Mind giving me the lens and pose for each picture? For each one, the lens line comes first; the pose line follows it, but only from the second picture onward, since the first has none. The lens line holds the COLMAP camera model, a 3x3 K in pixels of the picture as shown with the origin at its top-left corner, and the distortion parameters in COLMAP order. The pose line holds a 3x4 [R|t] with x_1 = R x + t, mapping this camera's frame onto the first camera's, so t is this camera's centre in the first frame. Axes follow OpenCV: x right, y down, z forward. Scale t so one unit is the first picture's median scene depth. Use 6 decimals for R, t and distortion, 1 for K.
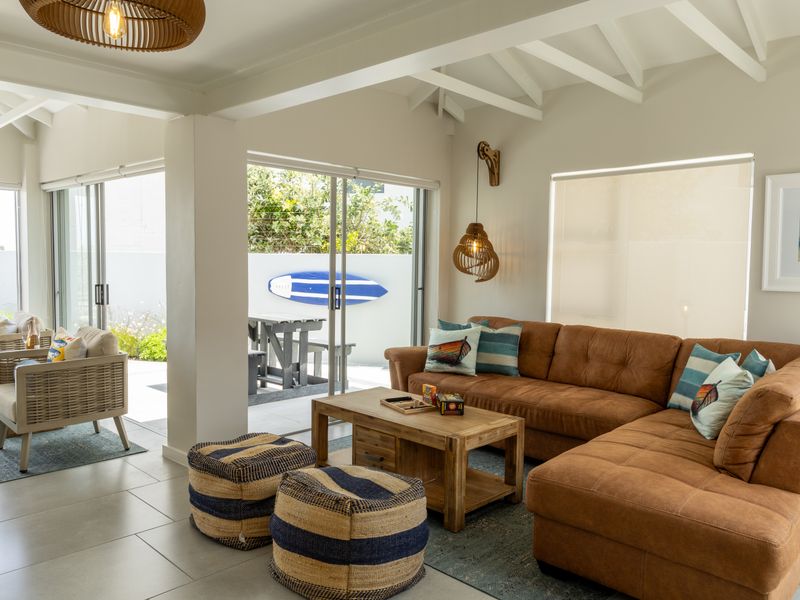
lens RADIAL K [[609.5, 0, 387.2], [0, 609.5, 298.0], [0, 0, 1]] dist [0.008770, 0.000605]
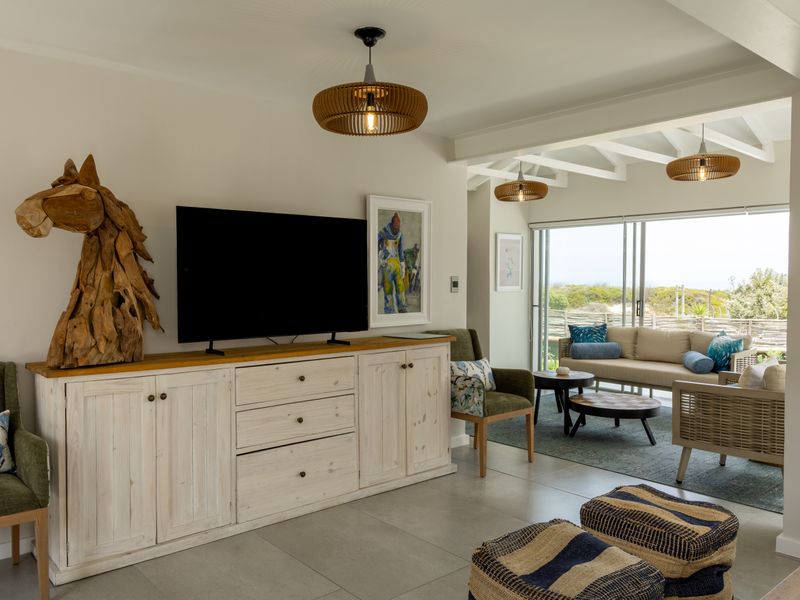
lens RADIAL K [[630.0, 0, 400.0], [0, 630.0, 300.0], [0, 0, 1]] dist [0.072123, 0.000180]
pose [[-0.041607, 0.022377, -0.998883, 0.432394], [-0.060745, 0.997843, 0.024884, -0.023159], [0.997286, 0.061712, -0.040158, 0.446220]]
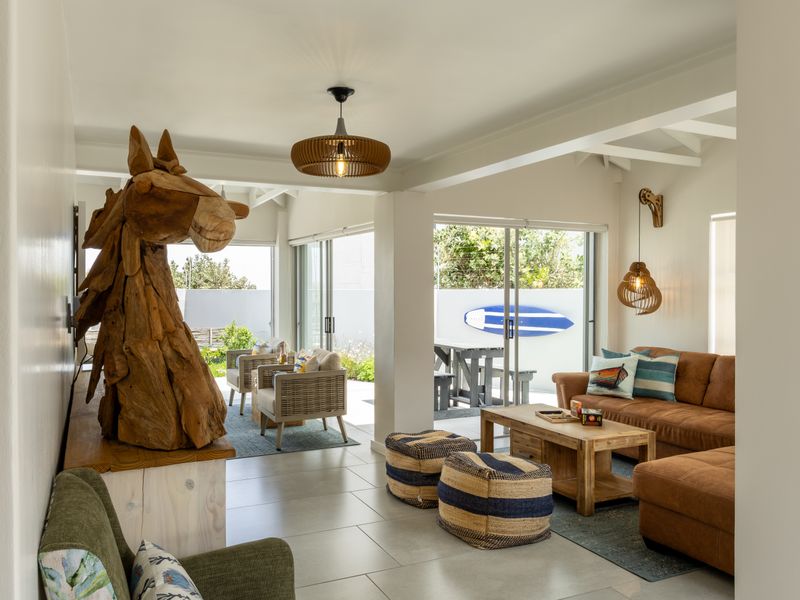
lens RADIAL K [[609.5, 0, 387.2], [0, 609.5, 298.0], [0, 0, 1]] dist [0.008770, 0.000605]
pose [[0.942496, -0.009611, -0.334078, 0.096933], [-0.007998, 0.998652, -0.051291, 0.003047], [0.334121, 0.051014, 0.941149, -0.216203]]
